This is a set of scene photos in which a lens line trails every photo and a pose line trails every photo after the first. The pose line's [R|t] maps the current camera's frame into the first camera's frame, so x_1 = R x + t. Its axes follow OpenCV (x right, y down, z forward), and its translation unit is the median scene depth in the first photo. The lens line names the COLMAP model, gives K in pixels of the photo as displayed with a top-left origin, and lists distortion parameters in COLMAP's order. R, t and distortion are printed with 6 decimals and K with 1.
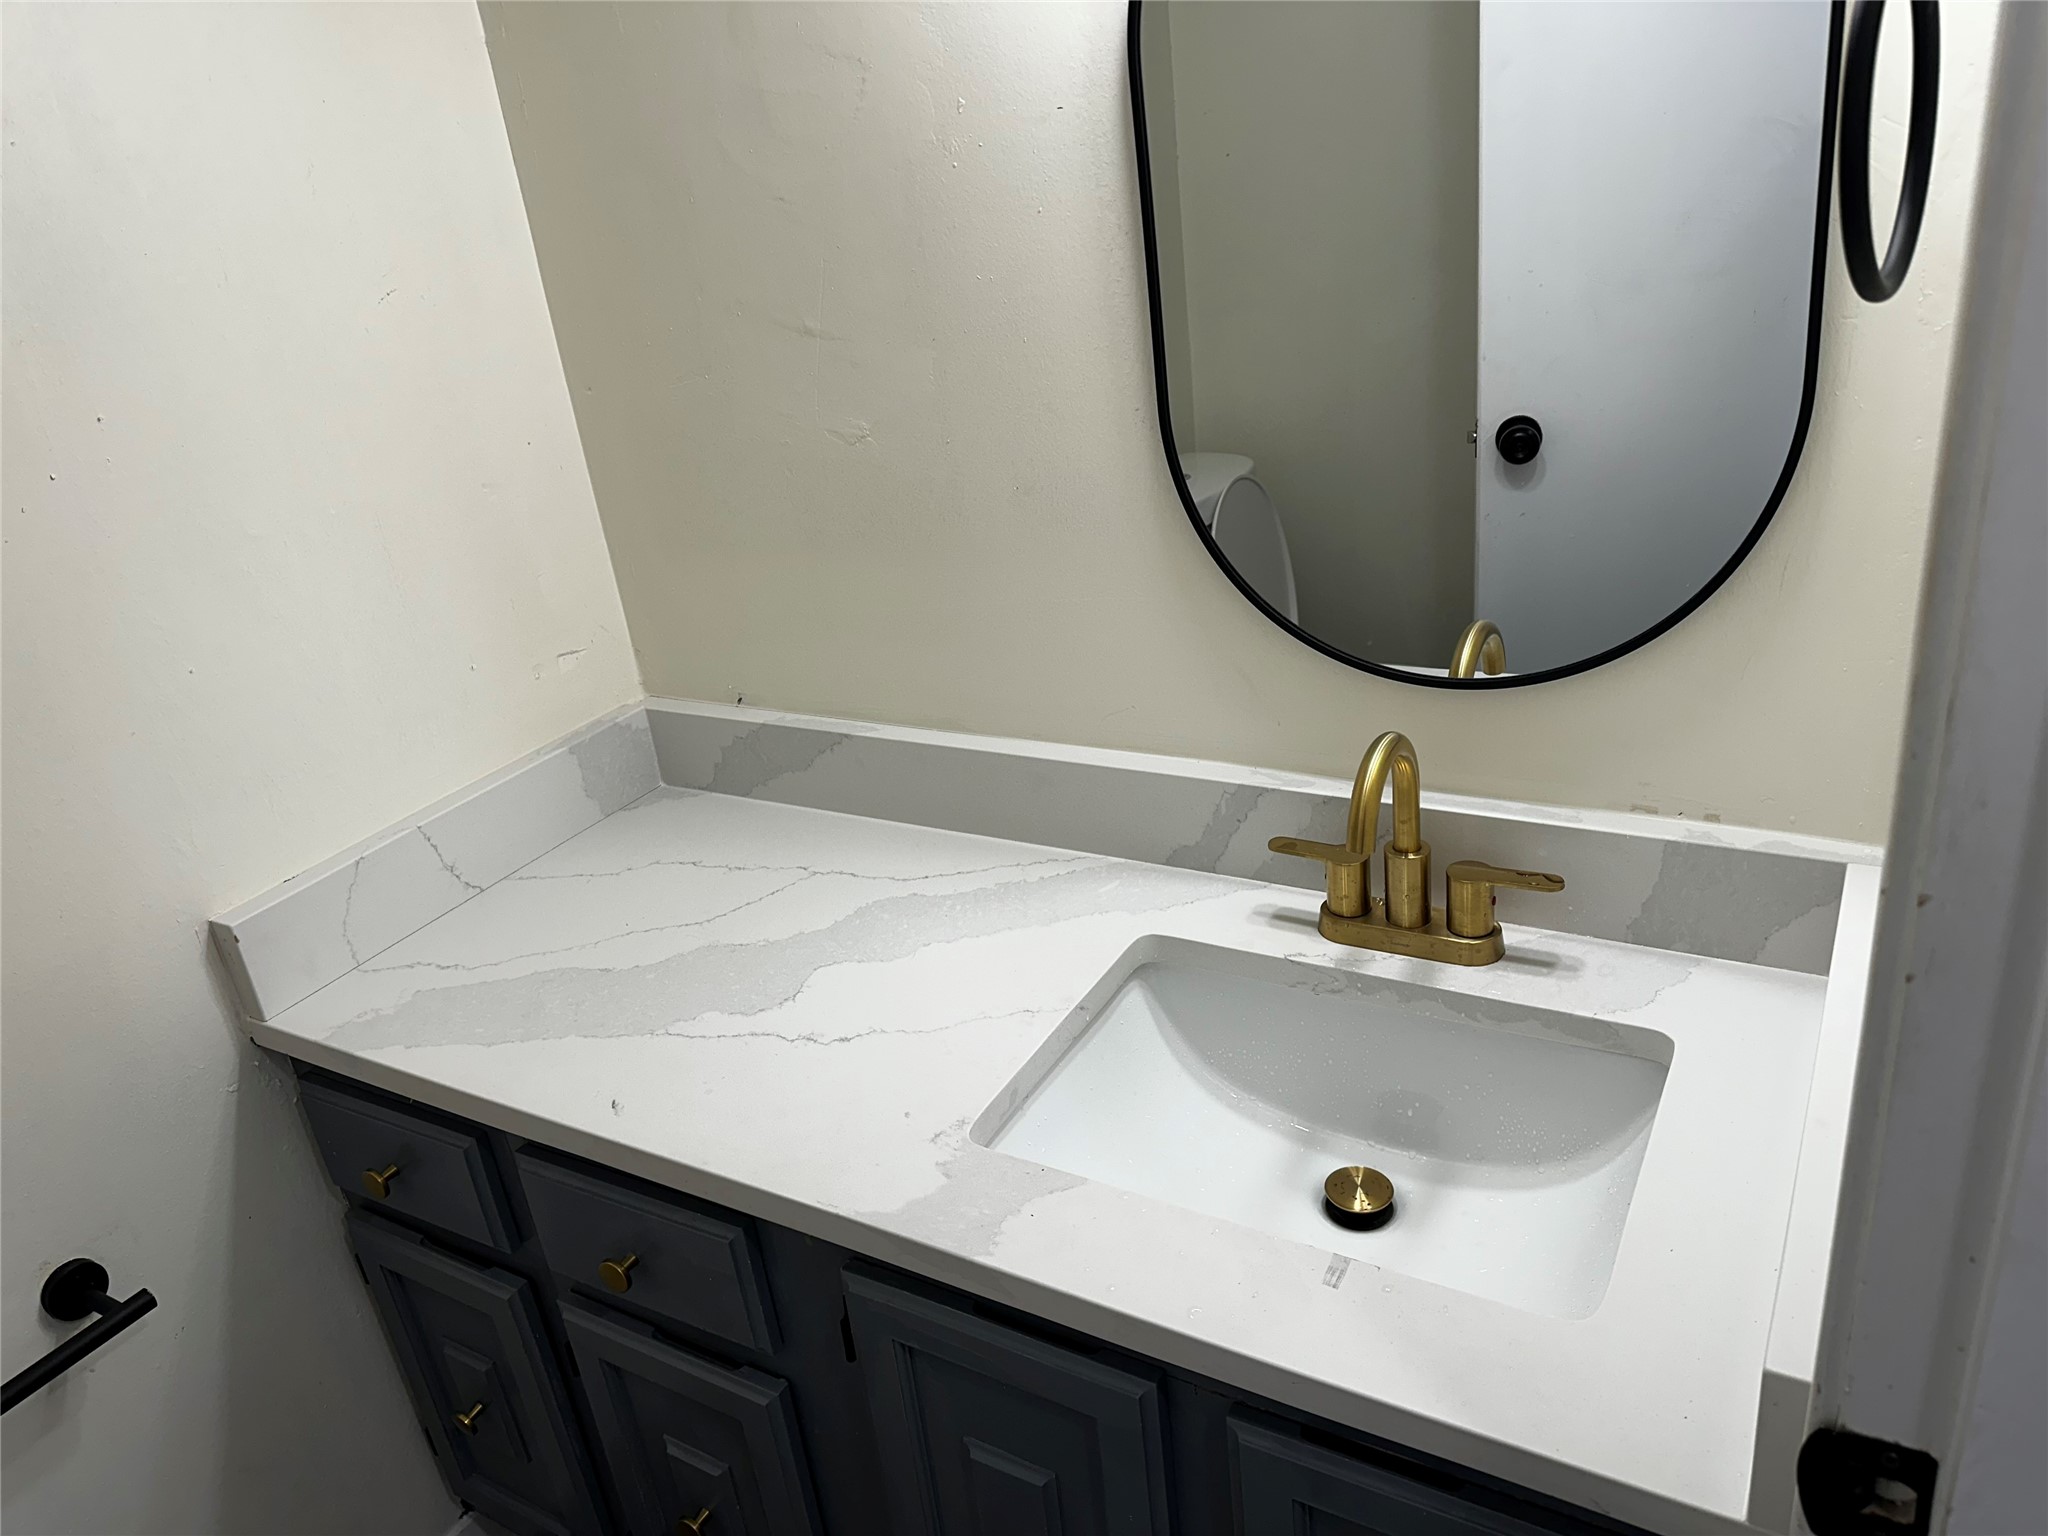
lens RADIAL K [[1432.9, 0, 1022.9], [0, 1432.9, 766.3], [0, 0, 1]] dist [0.010589, 0.004476]
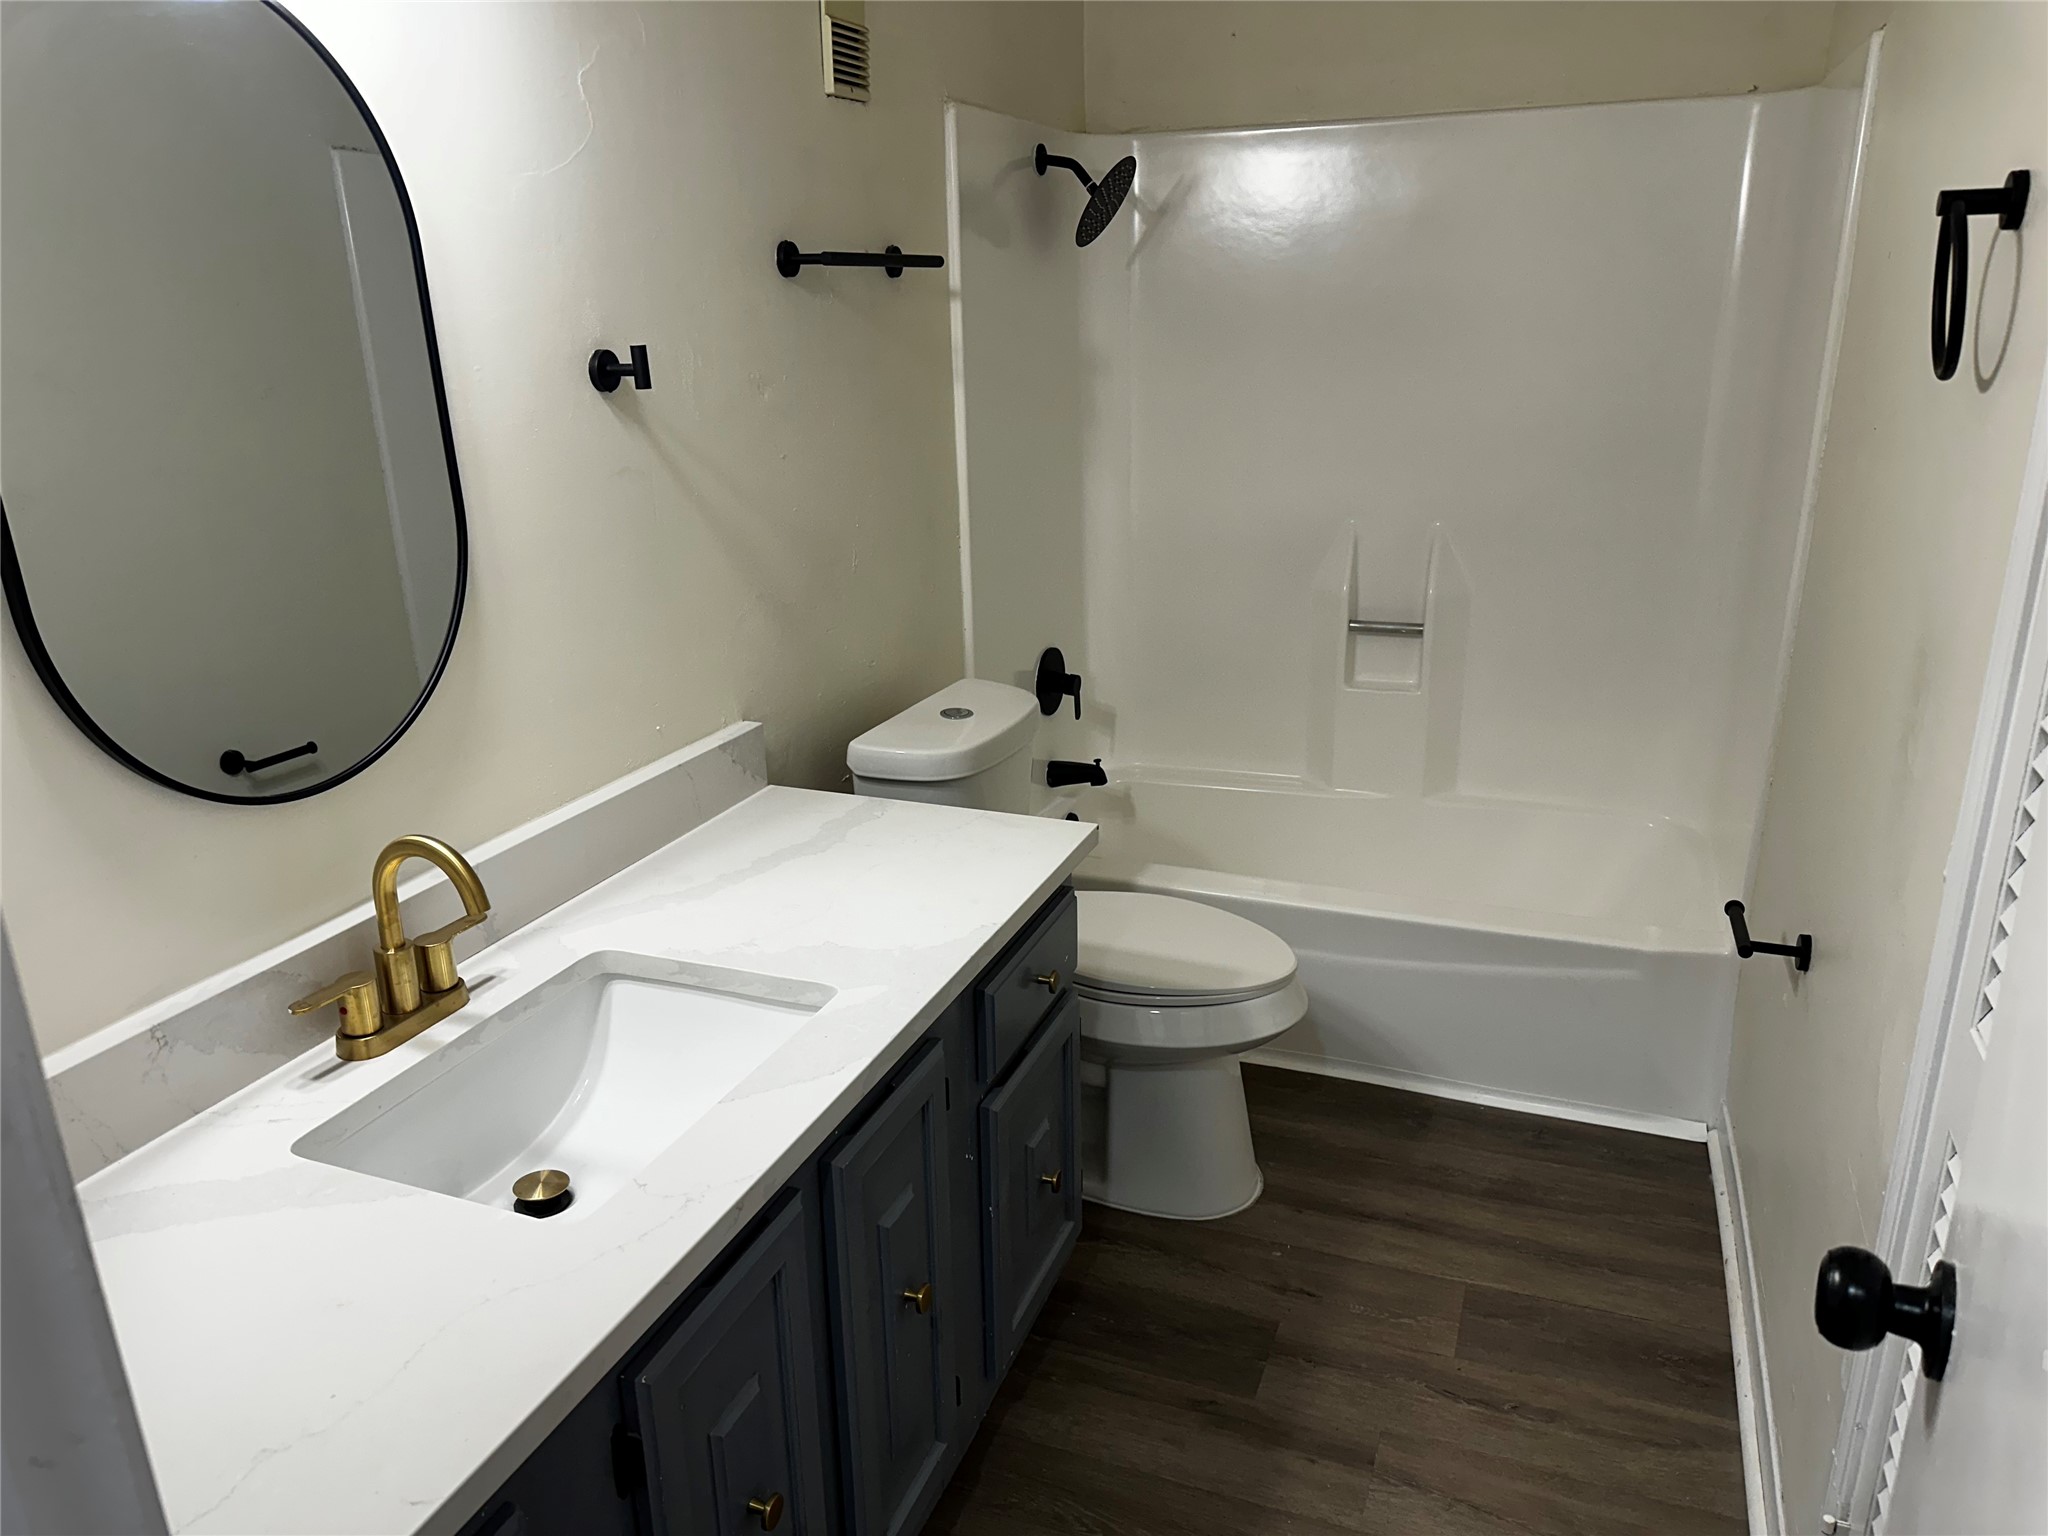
lens RADIAL K [[1432.9, 0, 1022.7], [0, 1432.9, 771.6], [0, 0, 1]] dist [0.010589, 0.004476]
pose [[-0.157355, -0.185333, 0.969995, -0.945936], [0.428895, 0.871936, 0.236174, -0.126943], [-0.889544, 0.453189, -0.057715, 0.542221]]
